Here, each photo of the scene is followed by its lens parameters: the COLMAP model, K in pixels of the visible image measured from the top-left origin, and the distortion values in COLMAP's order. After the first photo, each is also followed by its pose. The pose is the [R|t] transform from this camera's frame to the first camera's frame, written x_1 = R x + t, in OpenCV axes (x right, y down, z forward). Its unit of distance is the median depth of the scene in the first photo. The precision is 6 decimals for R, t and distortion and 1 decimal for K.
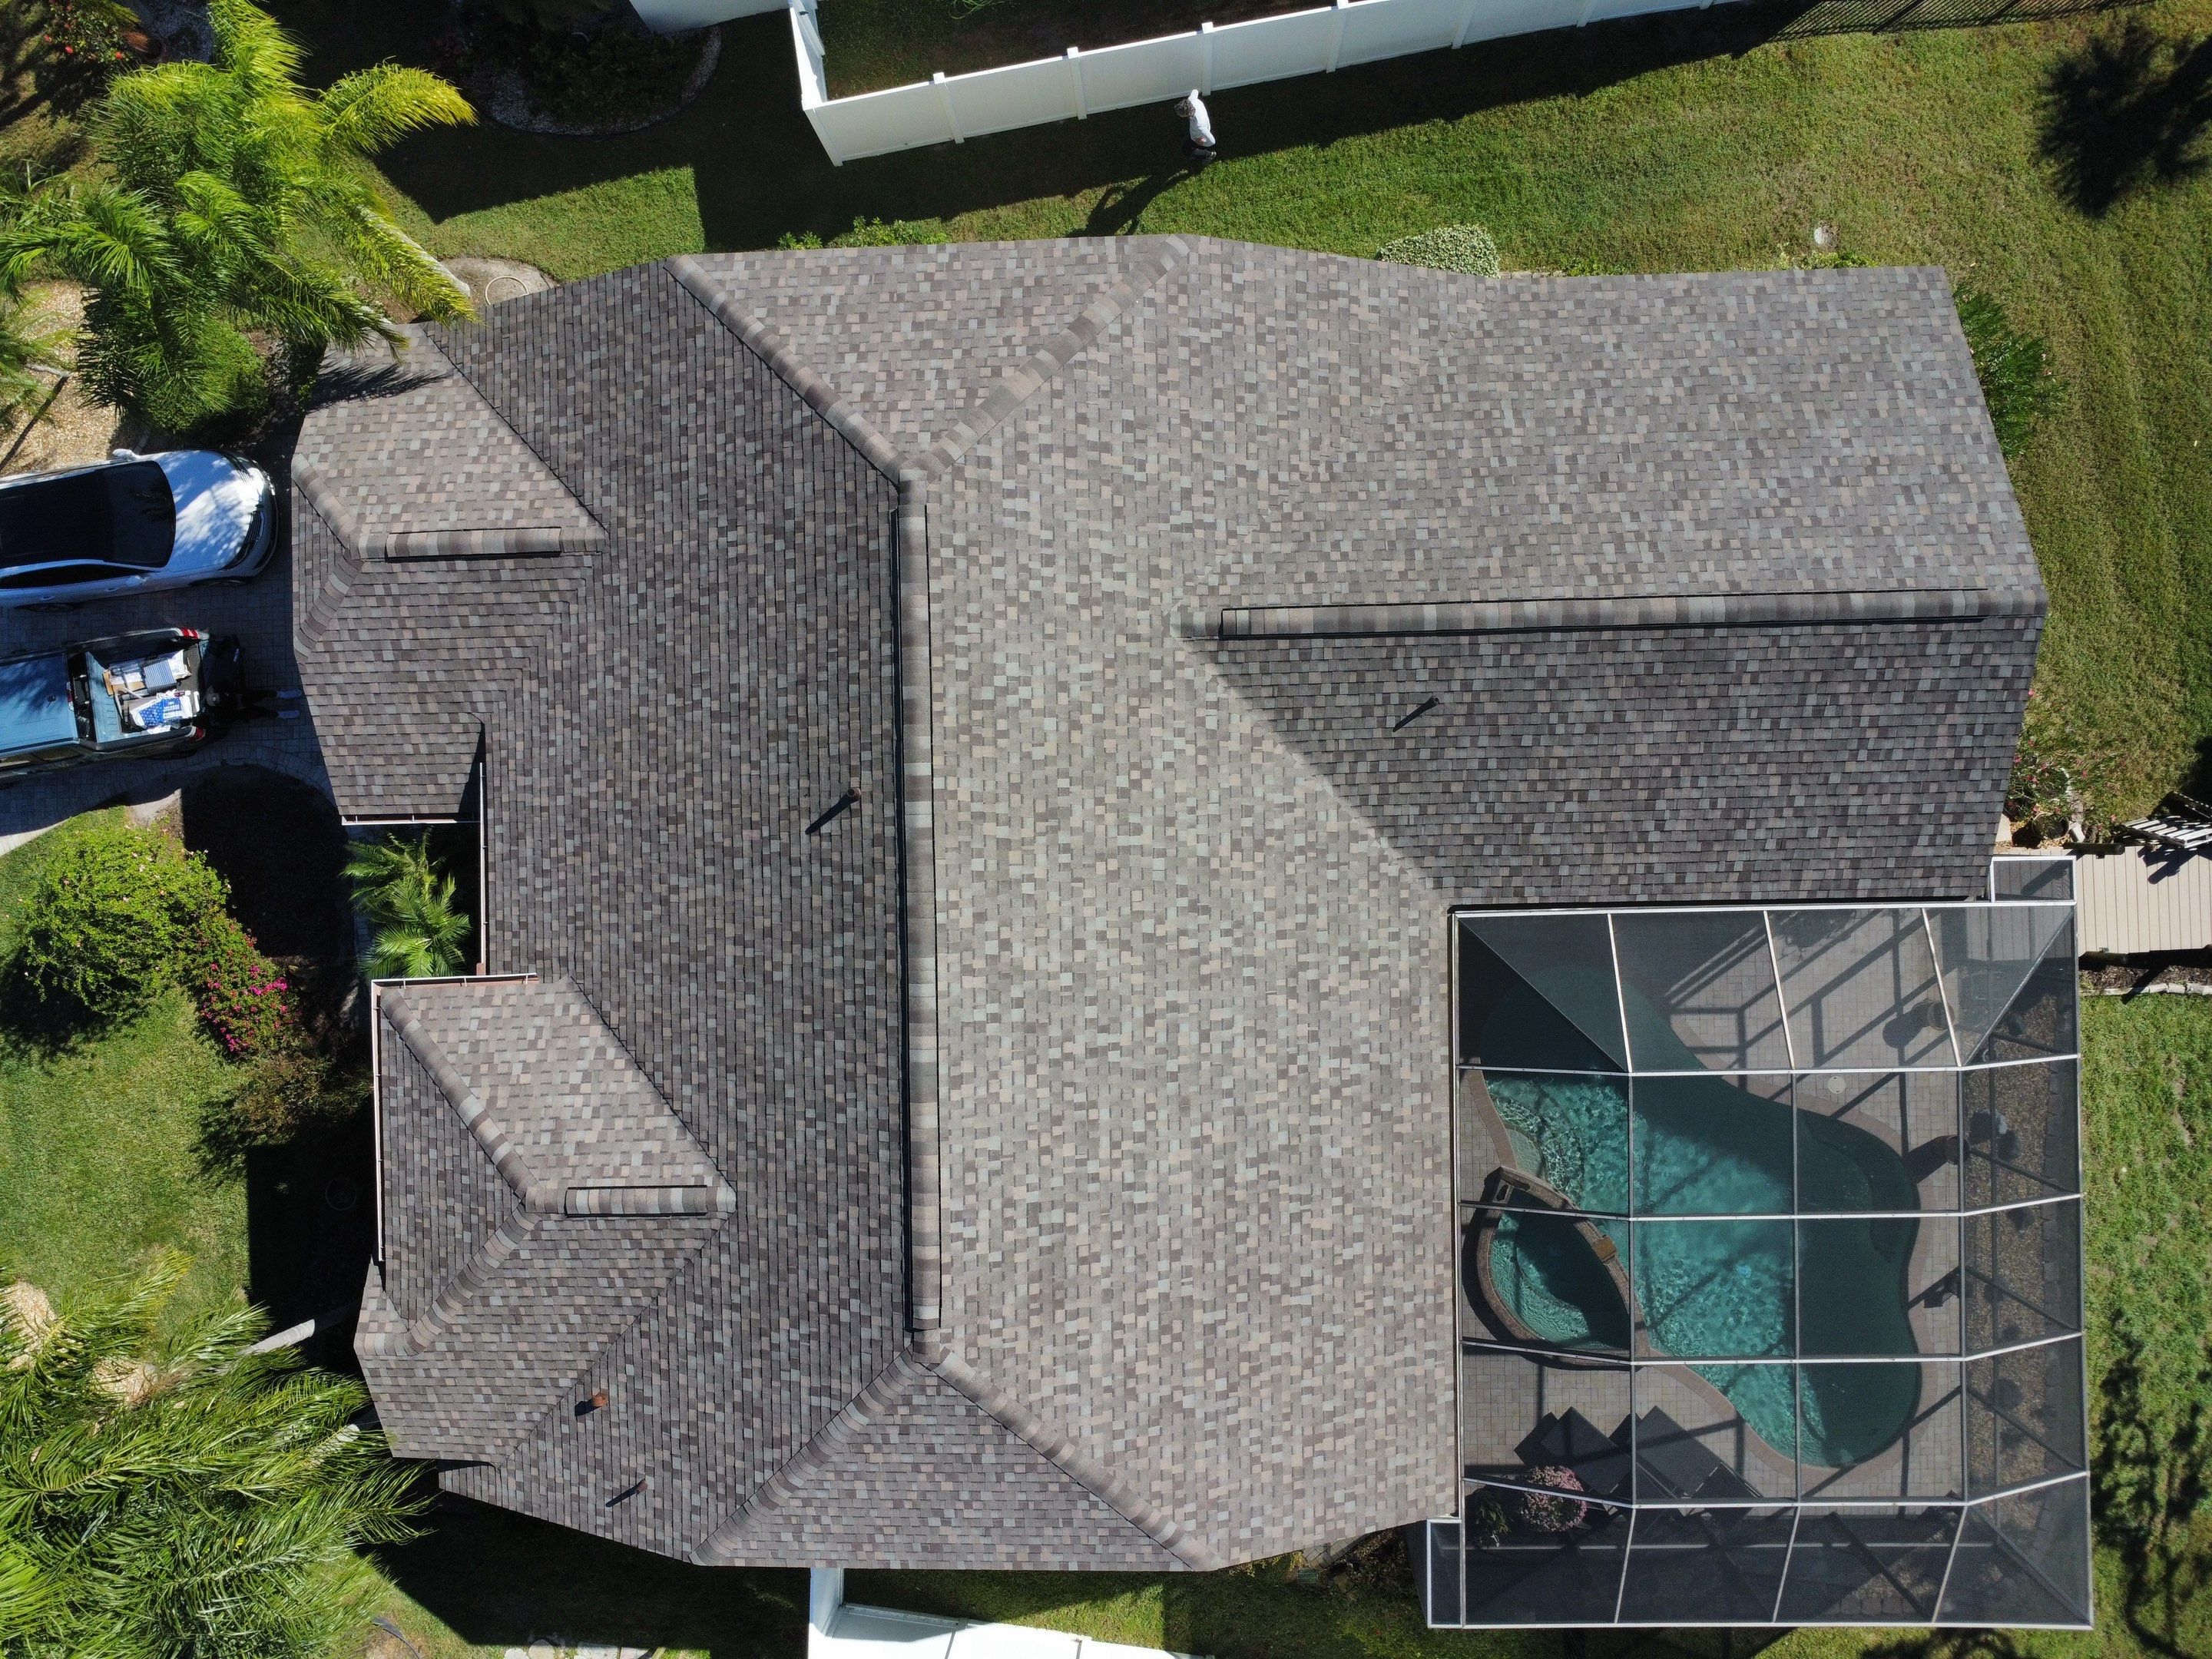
lens RADIAL K [[1603.1, 0, 1095.5], [0, 1603.1, 819.3], [0, 0, 1]] dist [-0.019610, -0.025216]
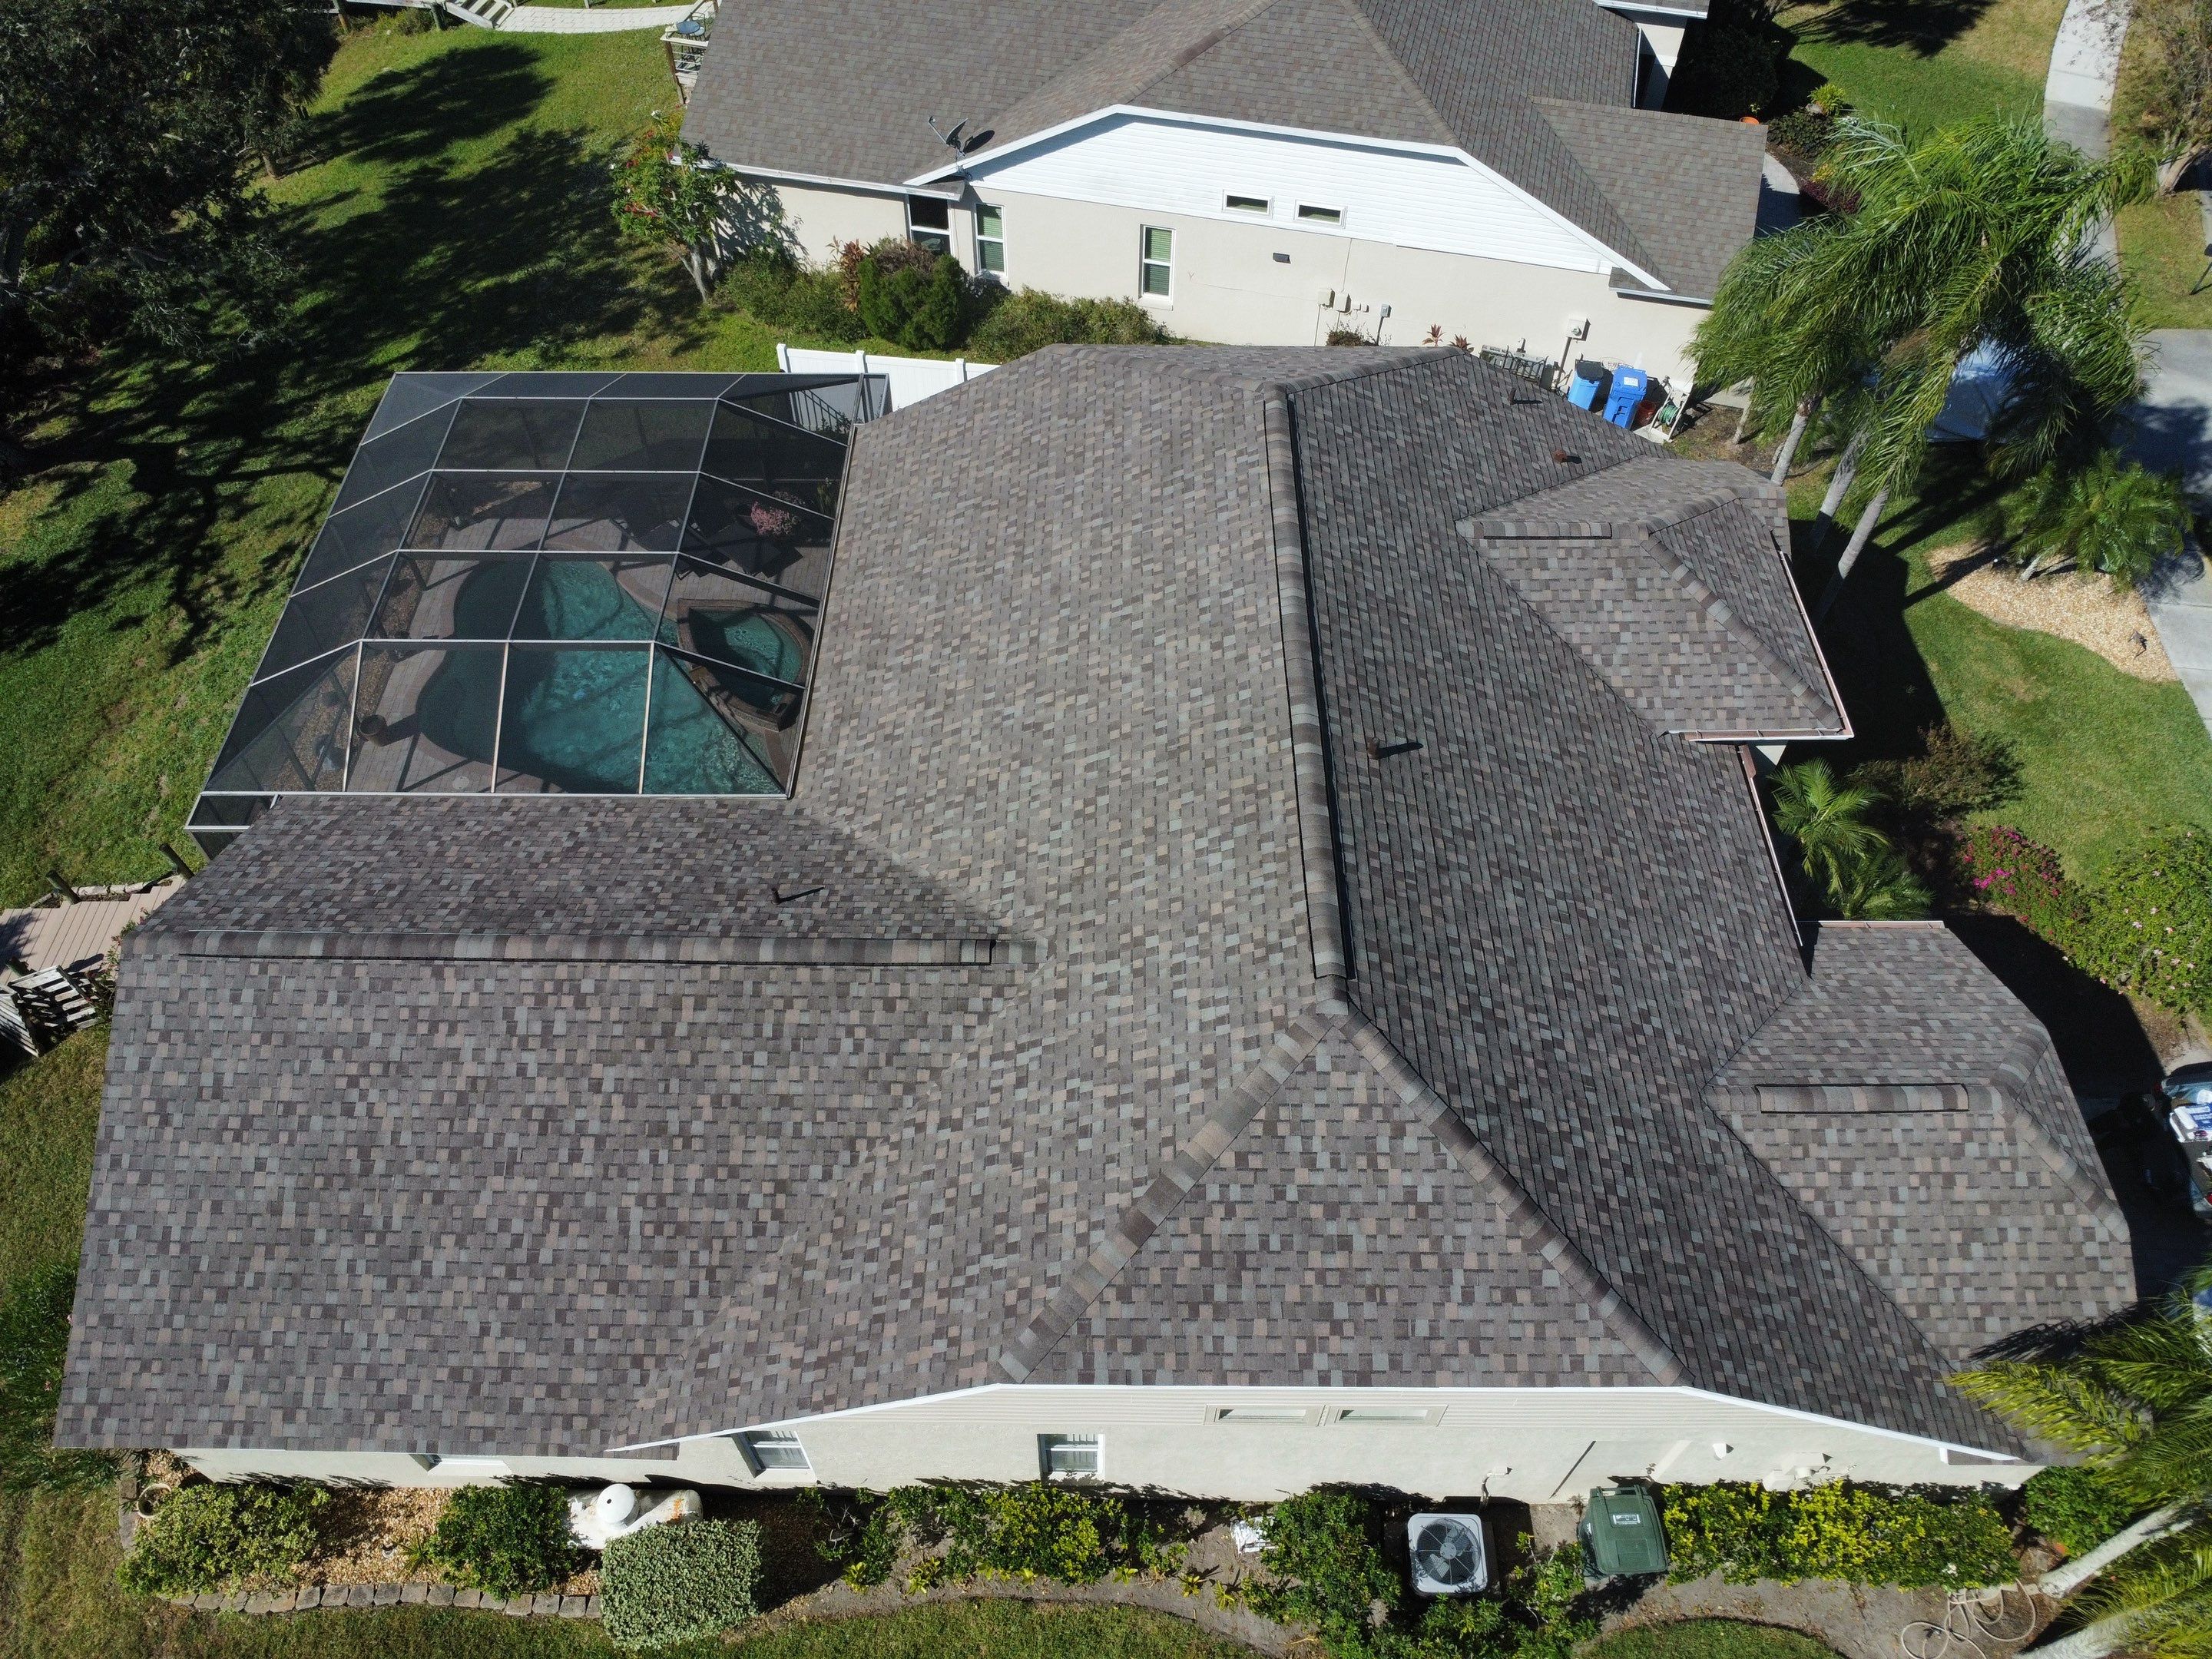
lens RADIAL K [[1603.1, 0, 1095.5], [0, 1603.1, 819.3], [0, 0, 1]] dist [-0.019610, -0.025216]
pose [[-0.998089, 0.010999, 0.060808, -0.037072], [0.029633, -0.778315, 0.627174, -0.626549], [0.054227, 0.627777, 0.776502, 0.236823]]
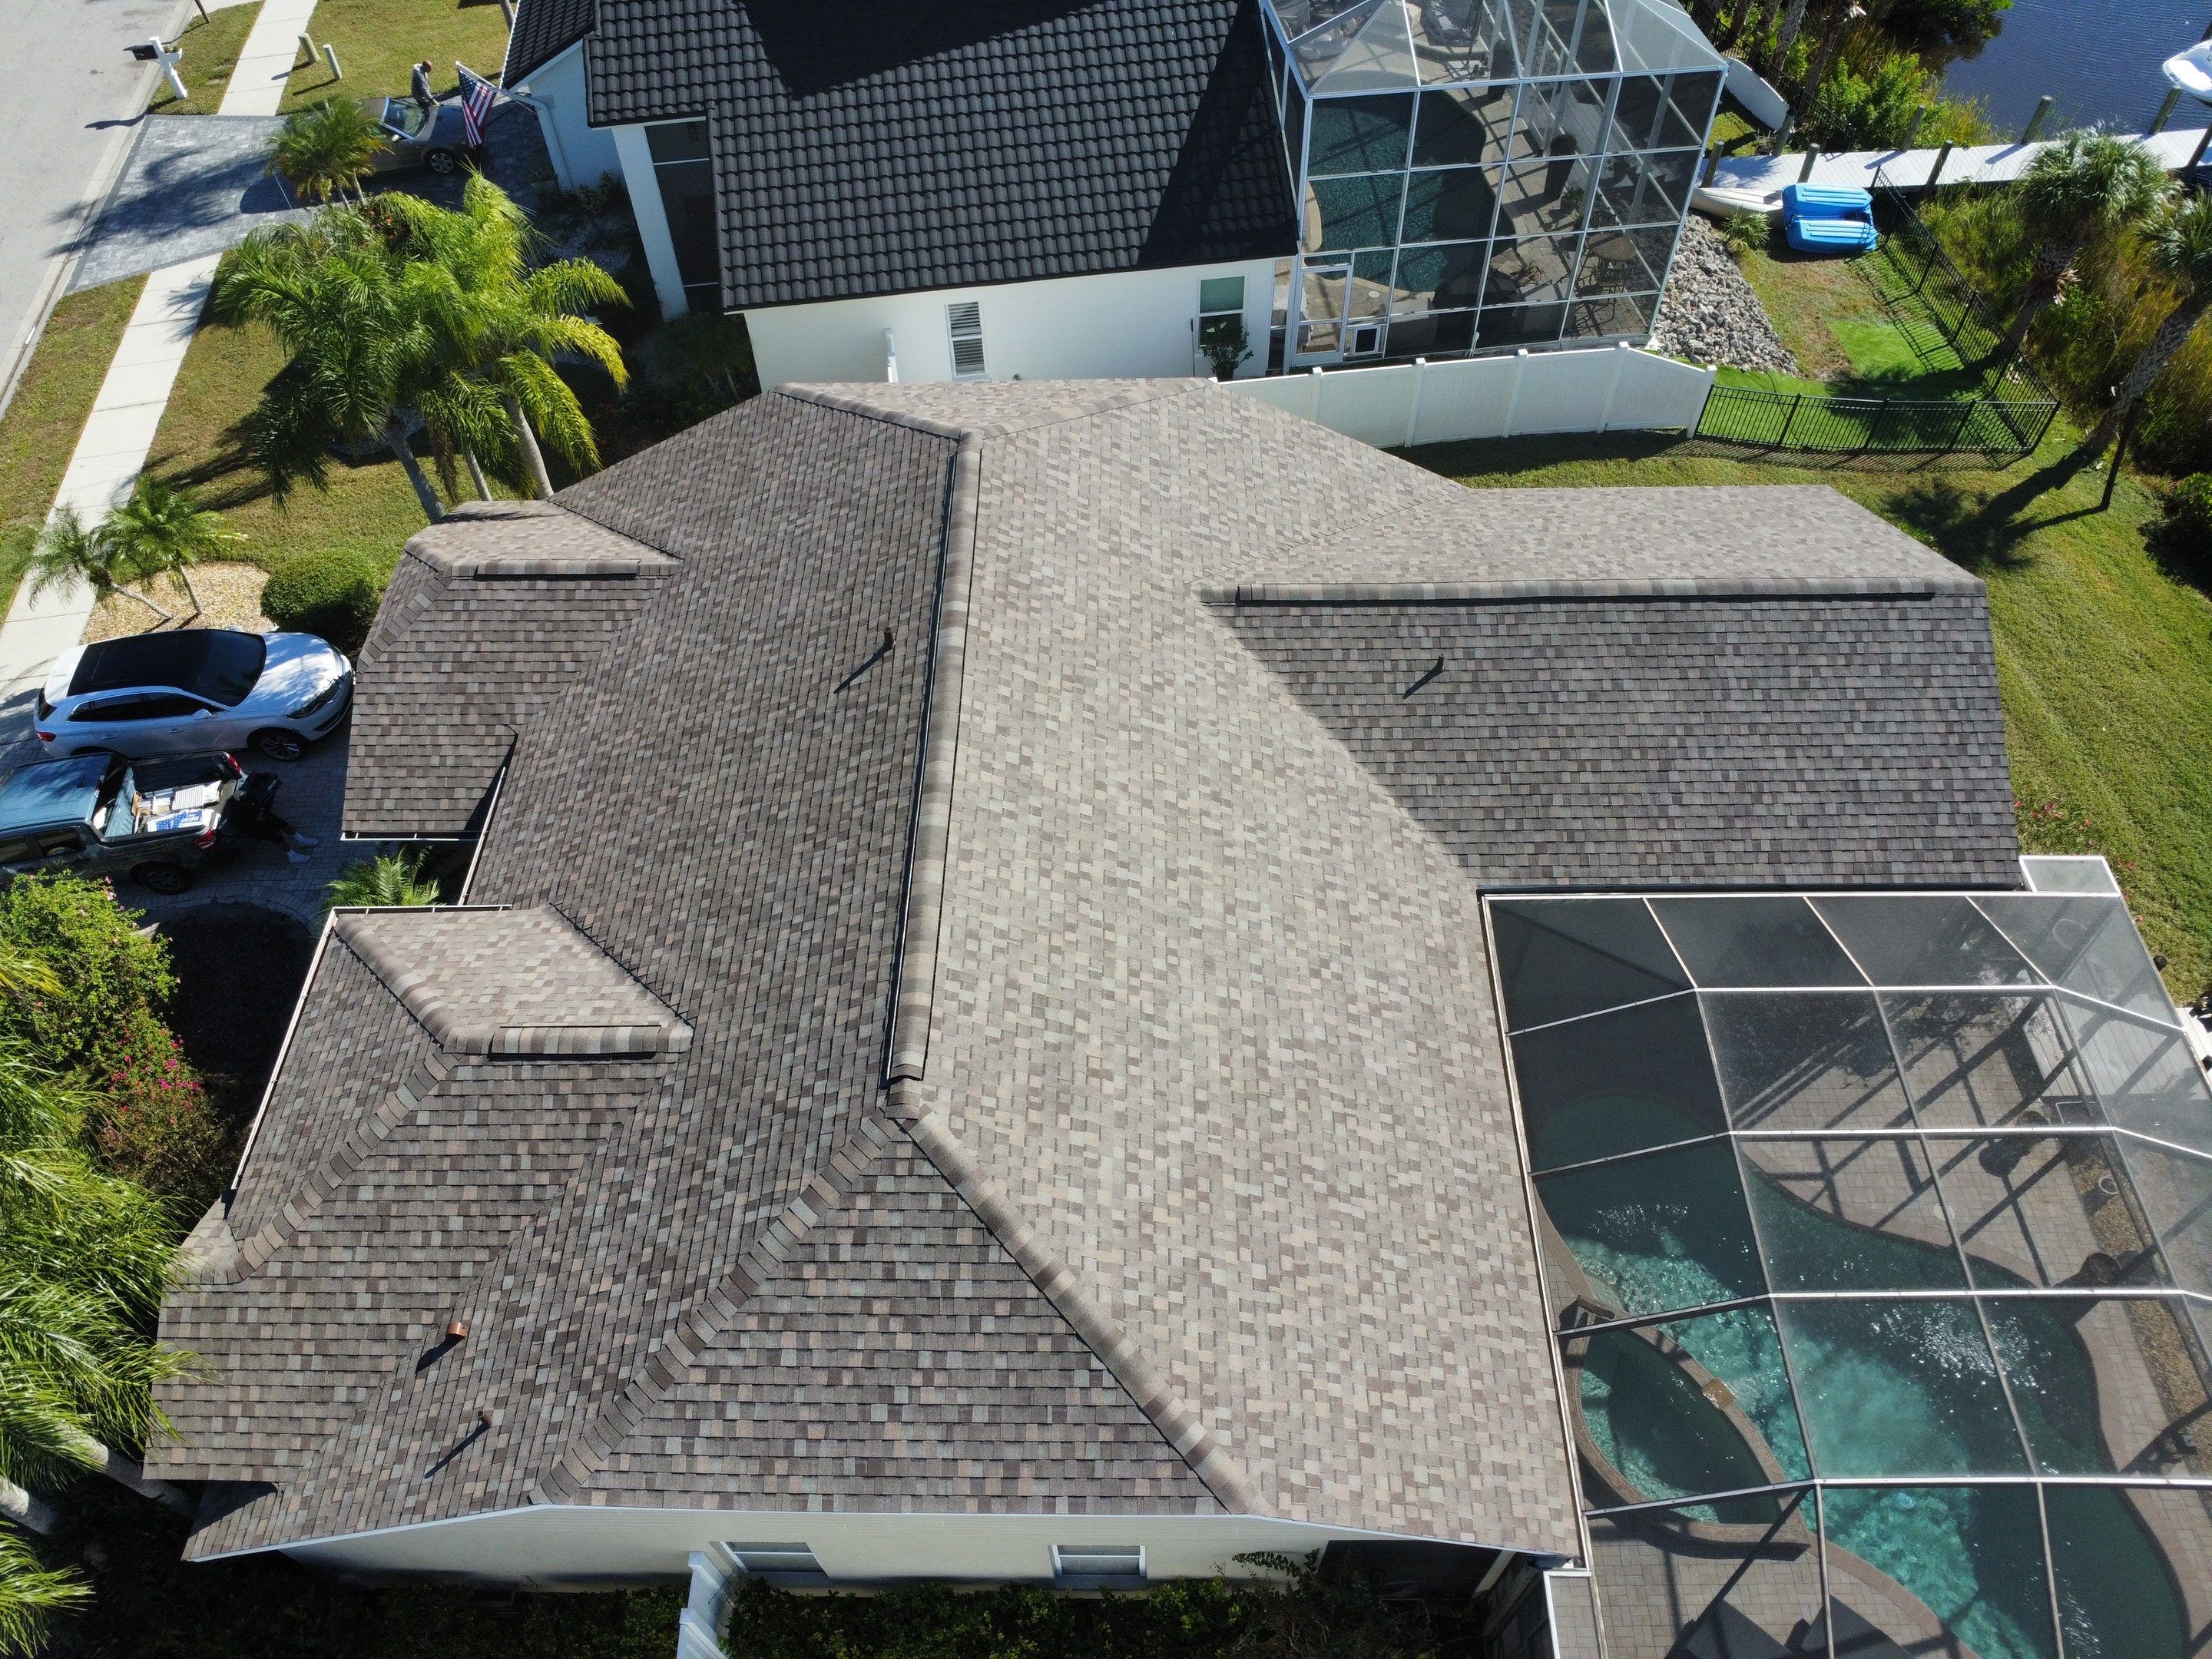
lens RADIAL K [[1603.1, 0, 1095.5], [0, 1603.1, 819.3], [0, 0, 1]] dist [-0.019610, -0.025216]
pose [[0.999027, 0.043982, 0.003196, -0.014651], [-0.032574, 0.784872, -0.618801, 0.663733], [-0.029725, 0.618095, 0.785541, 0.237345]]
